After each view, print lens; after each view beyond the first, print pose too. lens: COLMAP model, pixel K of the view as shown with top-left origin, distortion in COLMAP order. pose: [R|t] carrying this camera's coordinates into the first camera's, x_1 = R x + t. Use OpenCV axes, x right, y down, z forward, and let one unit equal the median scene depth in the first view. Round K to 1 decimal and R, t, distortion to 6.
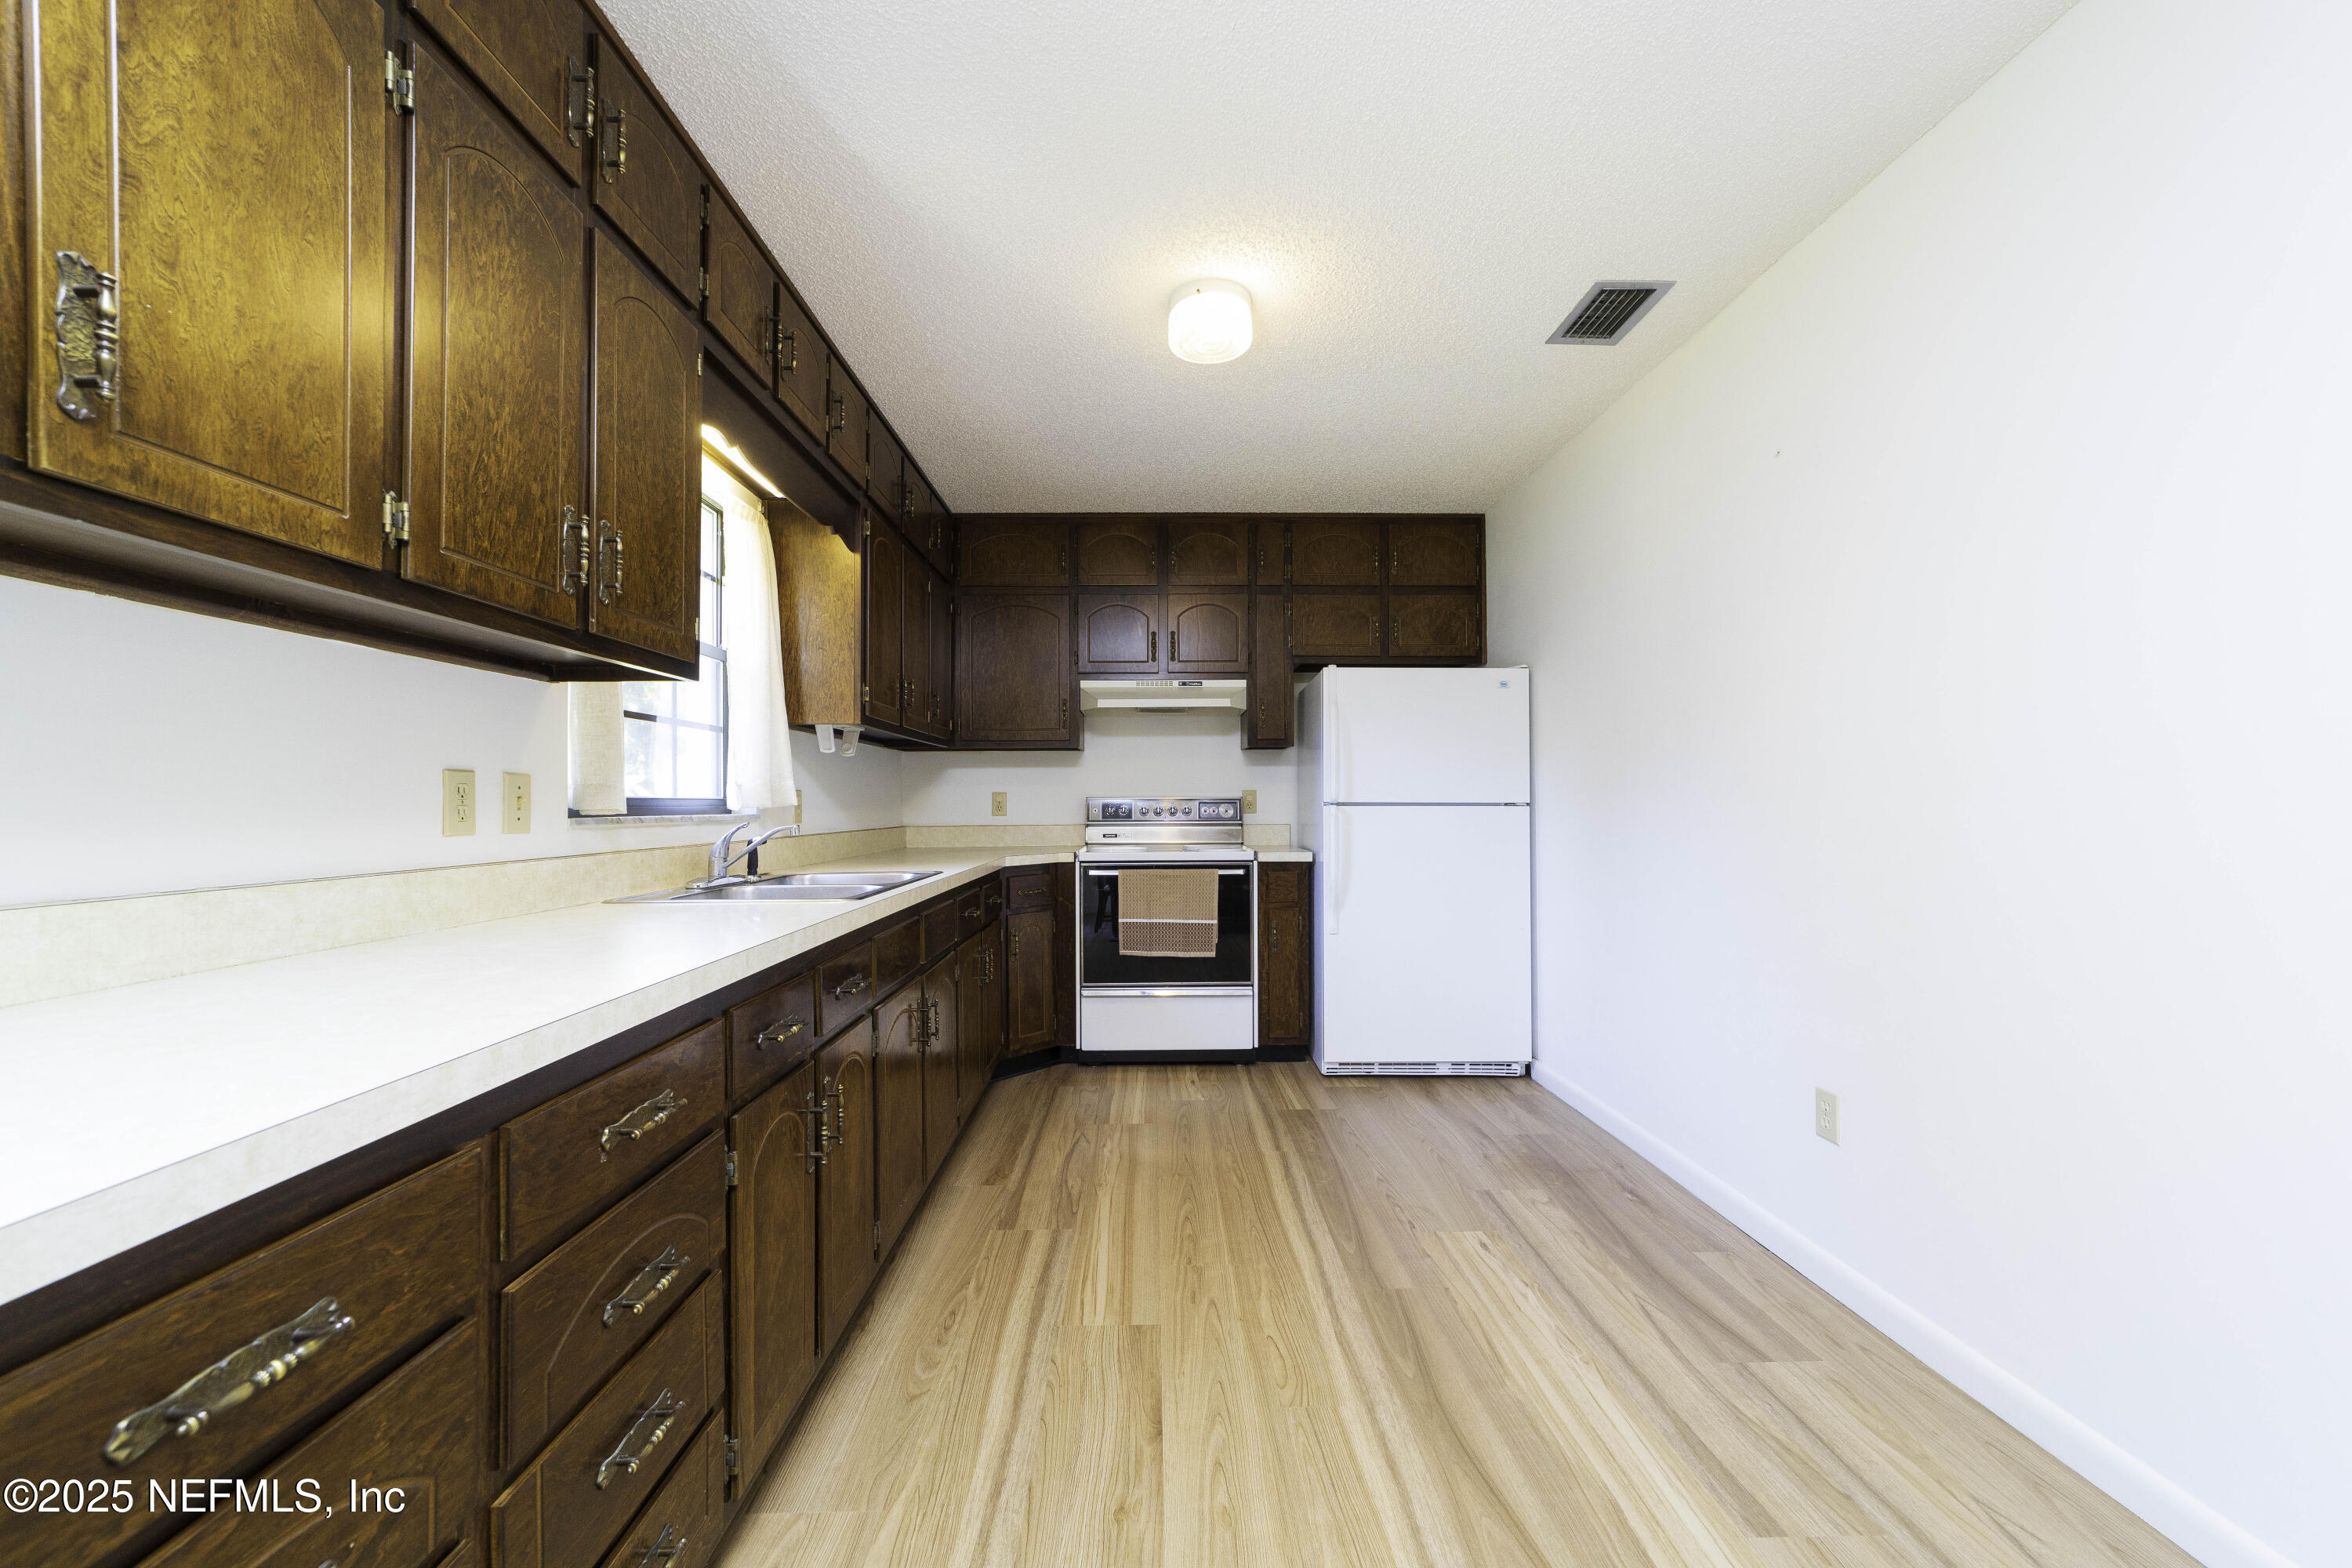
lens RADIAL K [[894.9, 0, 1165.0], [0, 894.9, 802.4], [0, 0, 1]] dist [-0.016324, 0.008386]
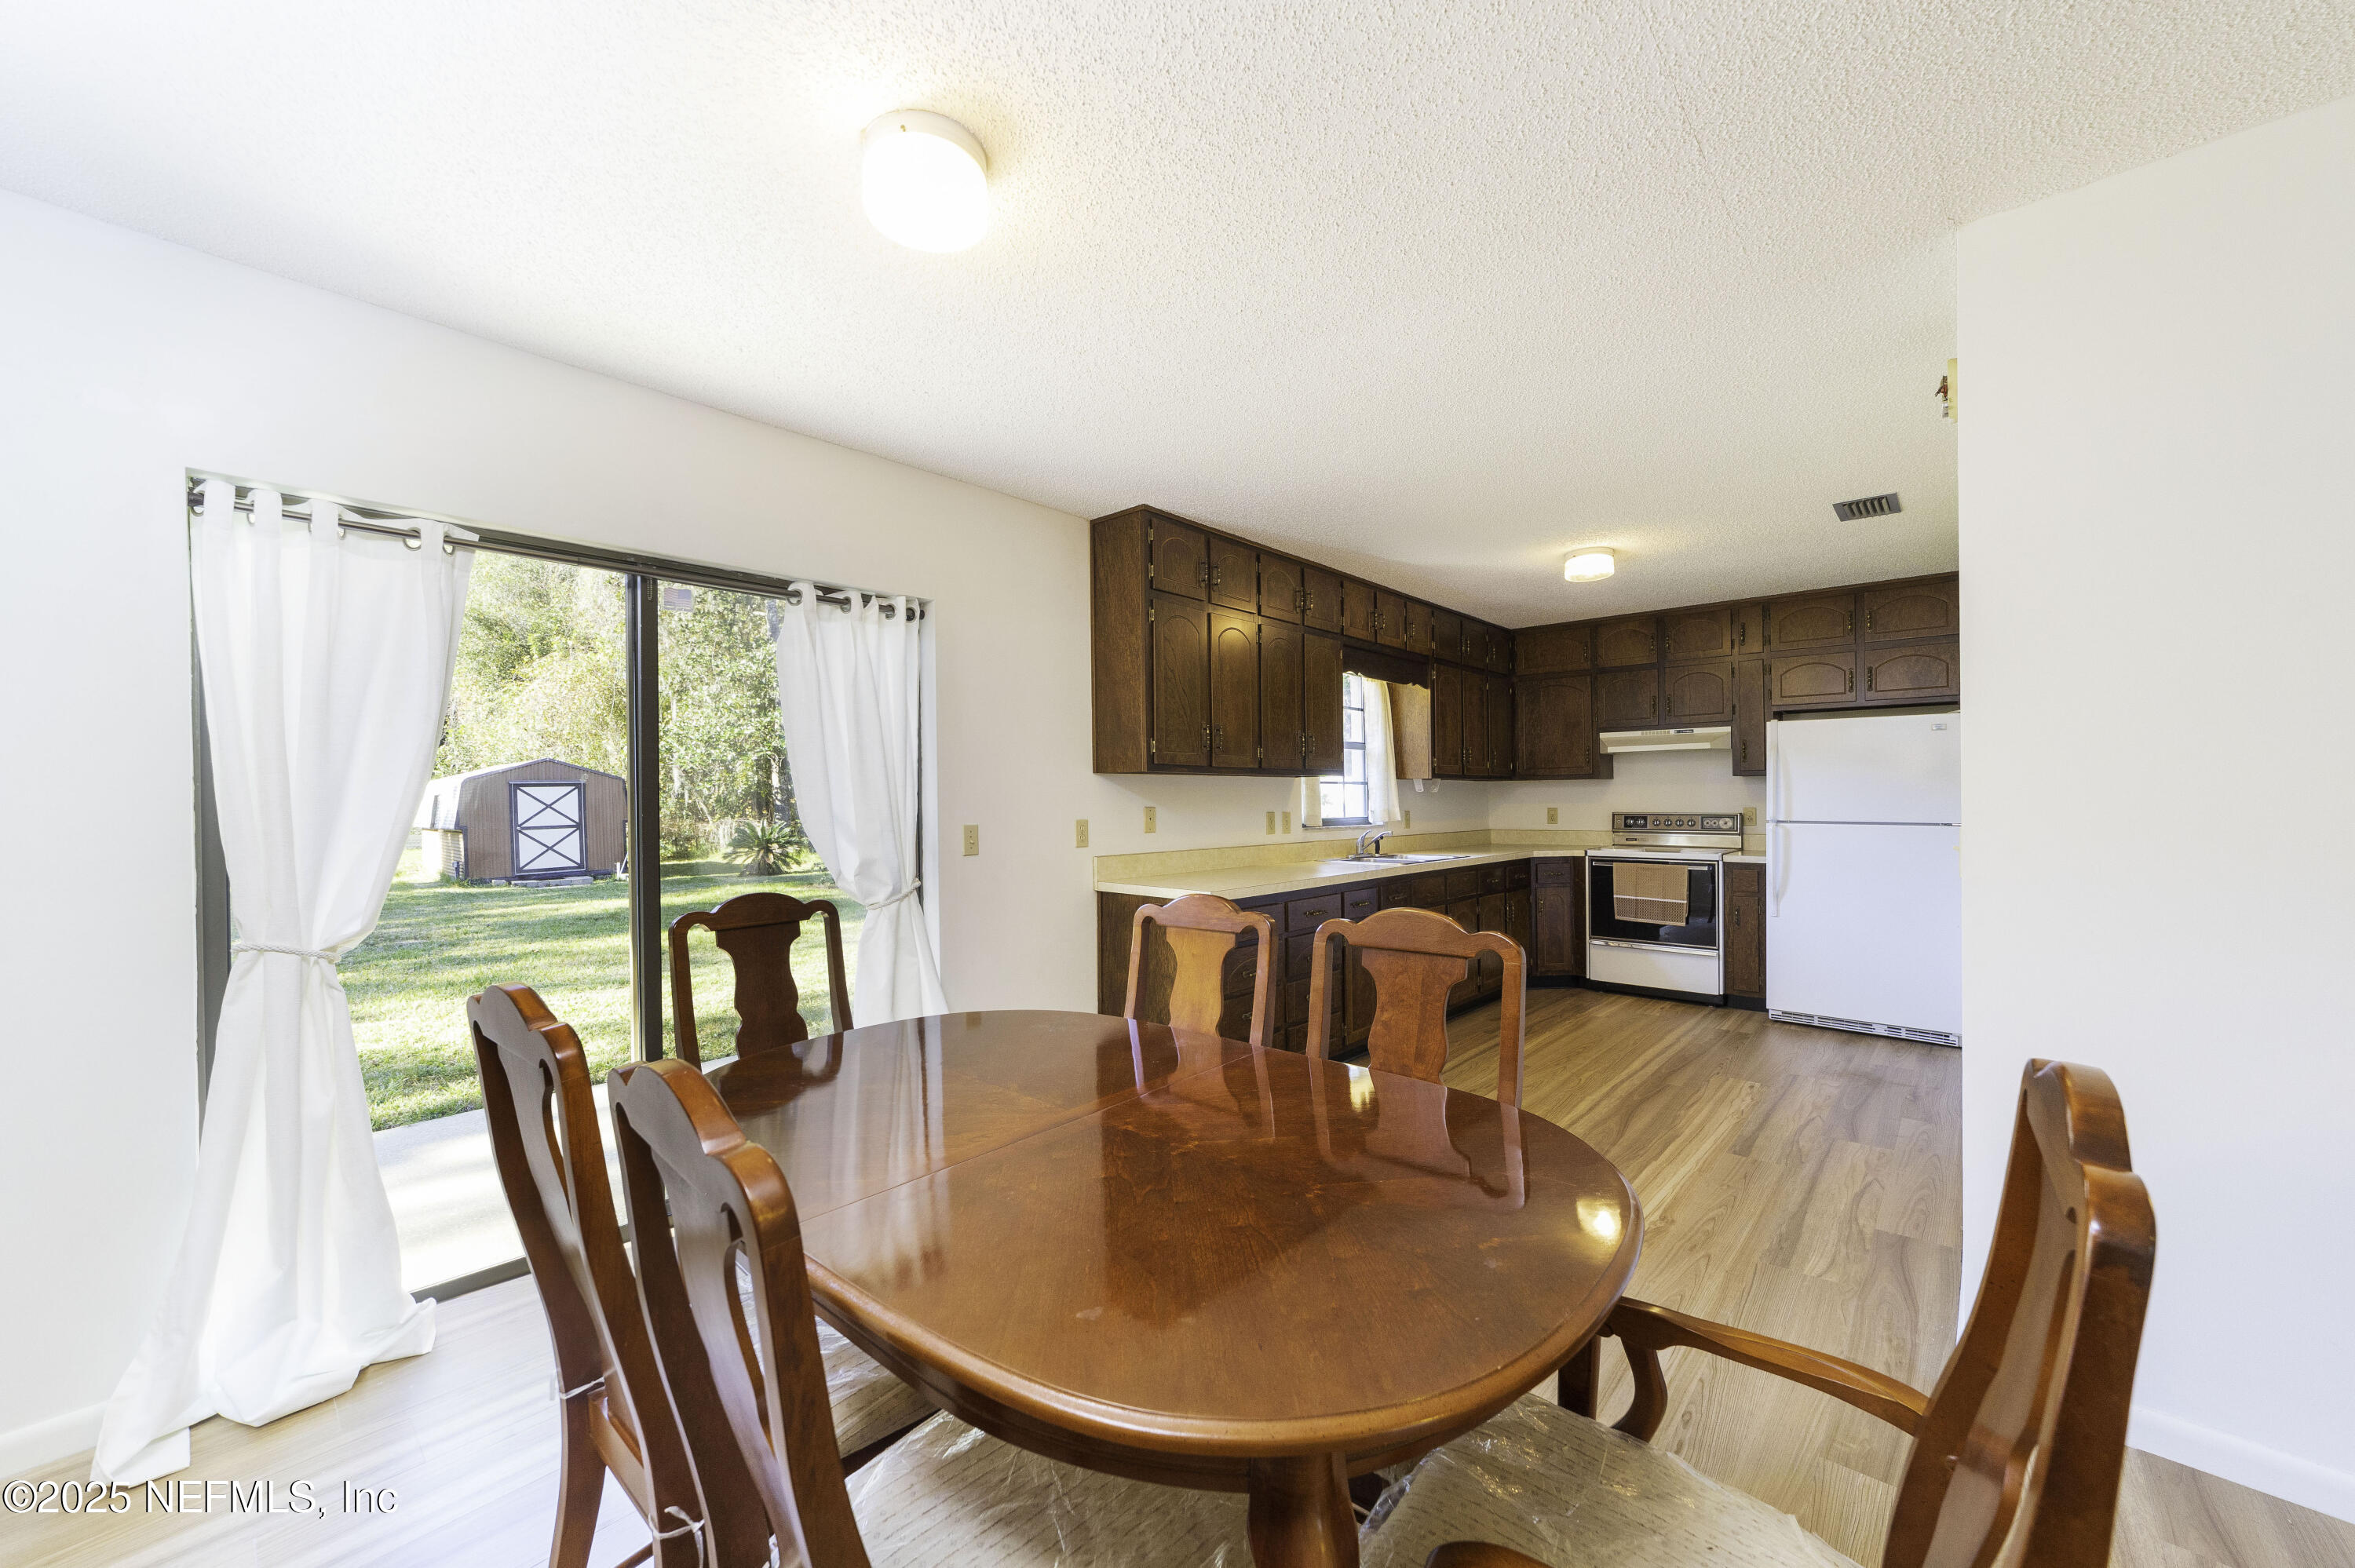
lens RADIAL K [[898.0, 0, 1177.5], [0, 898.0, 784.0], [0, 0, 1]] dist [-0.001882, -0.000297]
pose [[0.736727, -0.013472, -0.676057, 0.445416], [0.004027, 0.999871, -0.015537, -0.037482], [0.676179, 0.008723, 0.736686, -0.629499]]
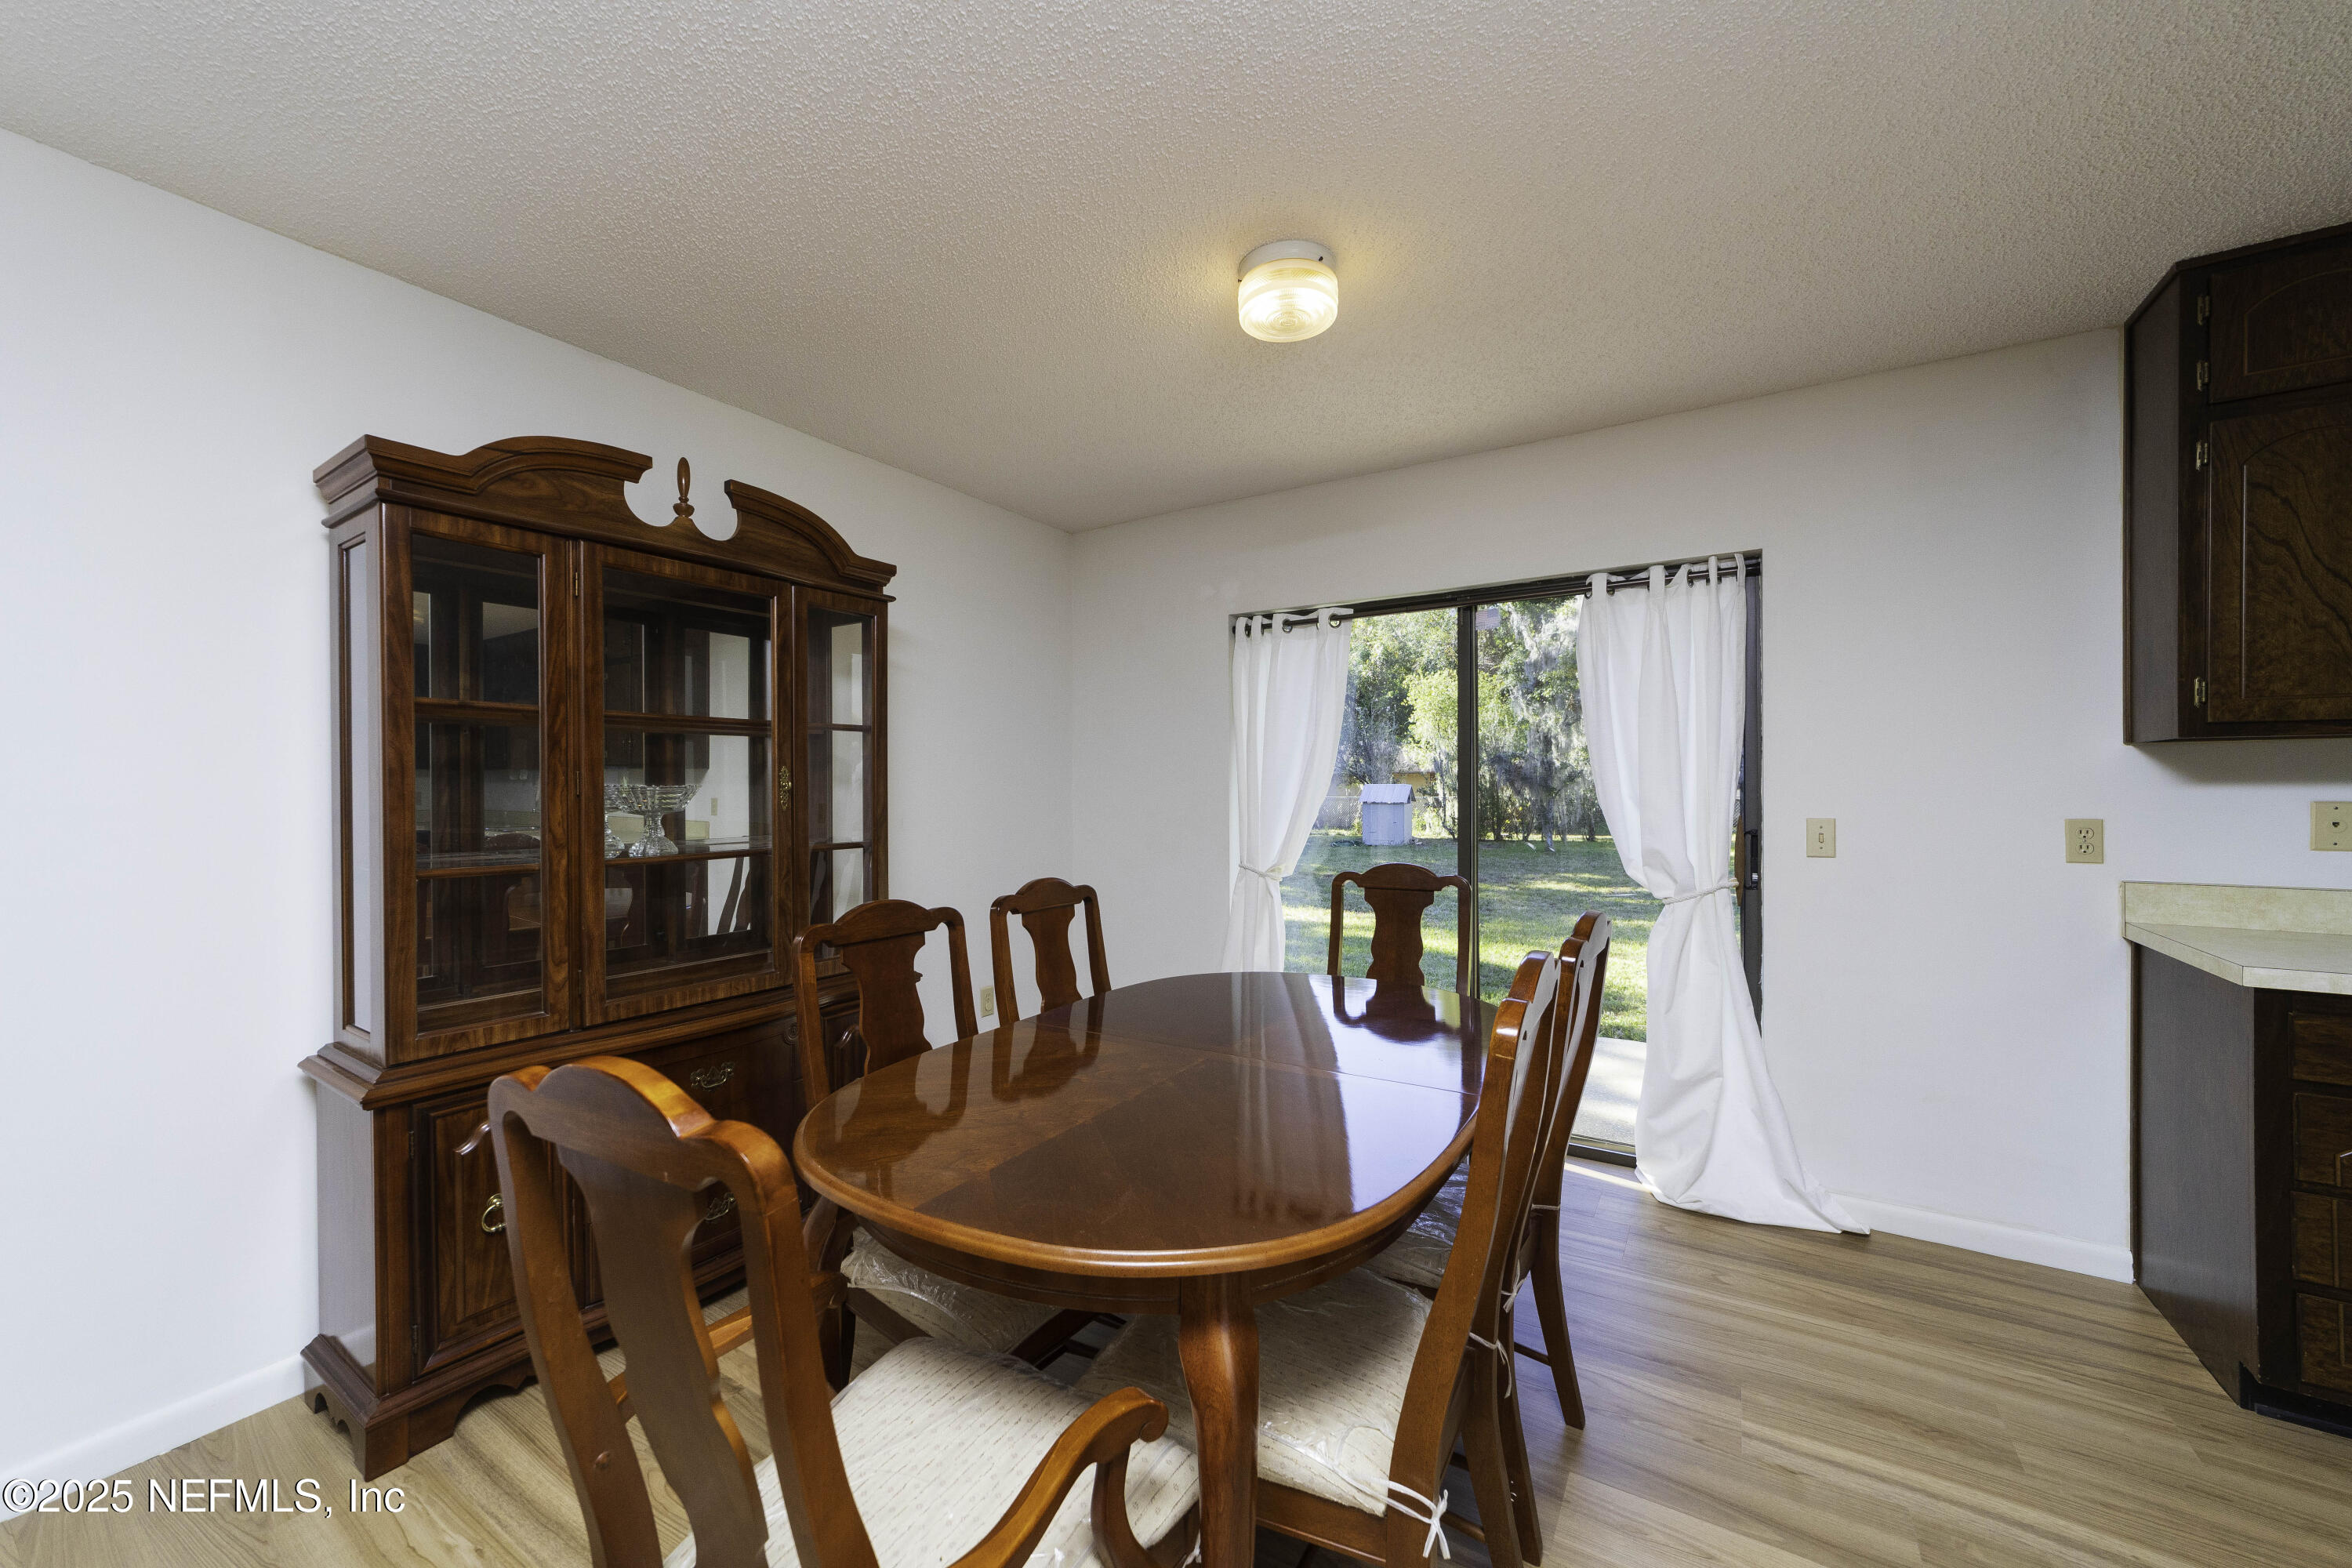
lens RADIAL K [[897.5, 0, 1176.6], [0, 897.5, 779.9], [0, 0, 1]] dist [-0.014683, 0.008099]
pose [[-0.539945, -0.001250, -0.841699, 0.556147], [0.004047, 0.999983, -0.004081, -0.041081], [0.841691, -0.005610, -0.539931, -0.137014]]
